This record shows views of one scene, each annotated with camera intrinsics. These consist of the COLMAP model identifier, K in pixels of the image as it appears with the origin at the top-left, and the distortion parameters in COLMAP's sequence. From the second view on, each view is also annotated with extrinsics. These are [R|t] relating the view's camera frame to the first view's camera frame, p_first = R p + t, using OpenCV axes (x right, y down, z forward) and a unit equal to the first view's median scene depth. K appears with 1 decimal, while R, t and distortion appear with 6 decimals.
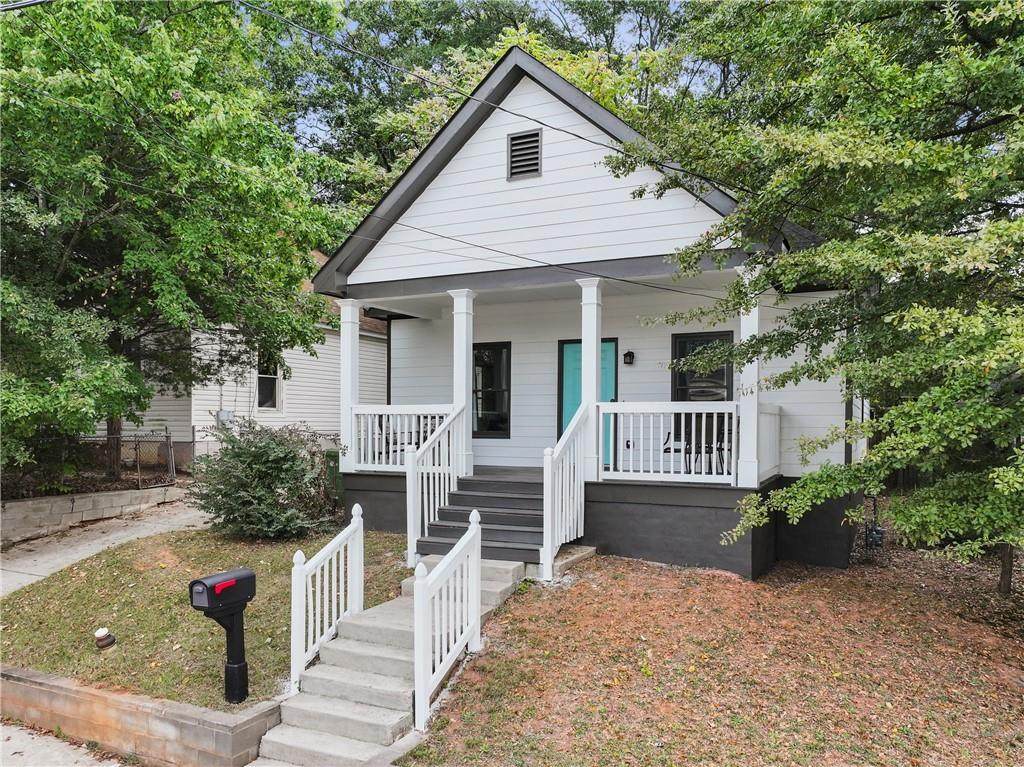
lens RADIAL K [[718.5, 0, 512.0], [0, 718.5, 383.5], [0, 0, 1]] dist [0.010784, 0.004301]
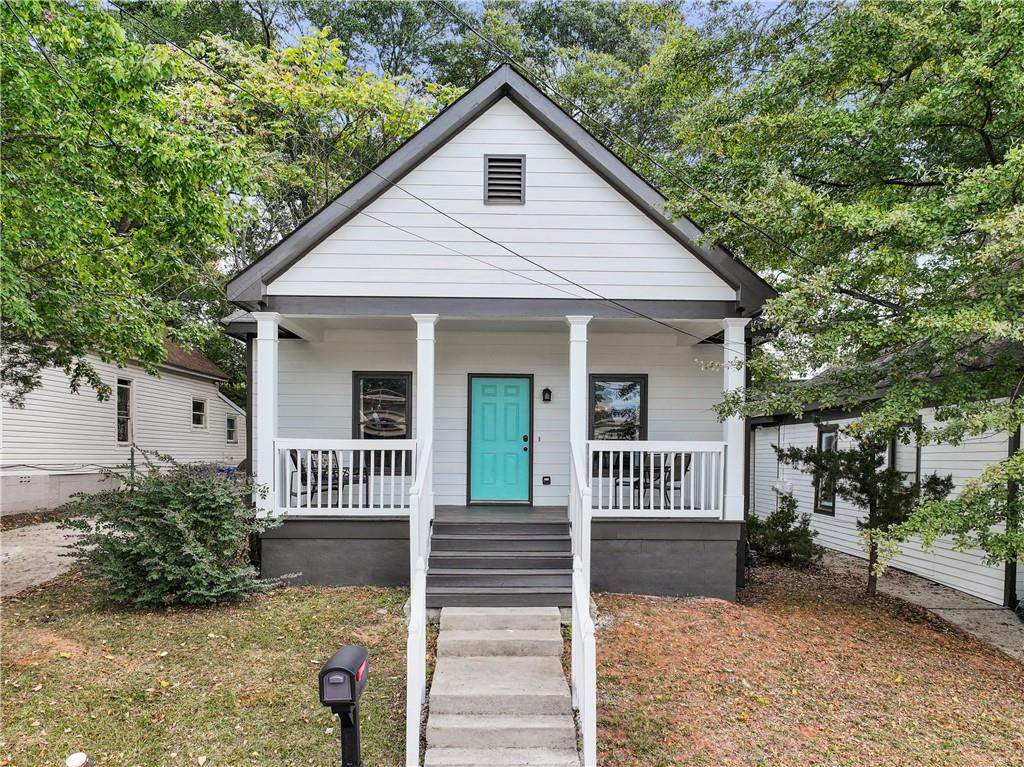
lens RADIAL K [[712.3, 0, 512.0], [0, 712.3, 412.3], [0, 0, 1]] dist [0.008010, 0.004890]
pose [[0.901323, 0.030929, 0.432042, -0.379844], [-0.025792, 0.999510, -0.017747, 0.008163], [-0.432379, 0.004852, 0.901679, 0.146078]]
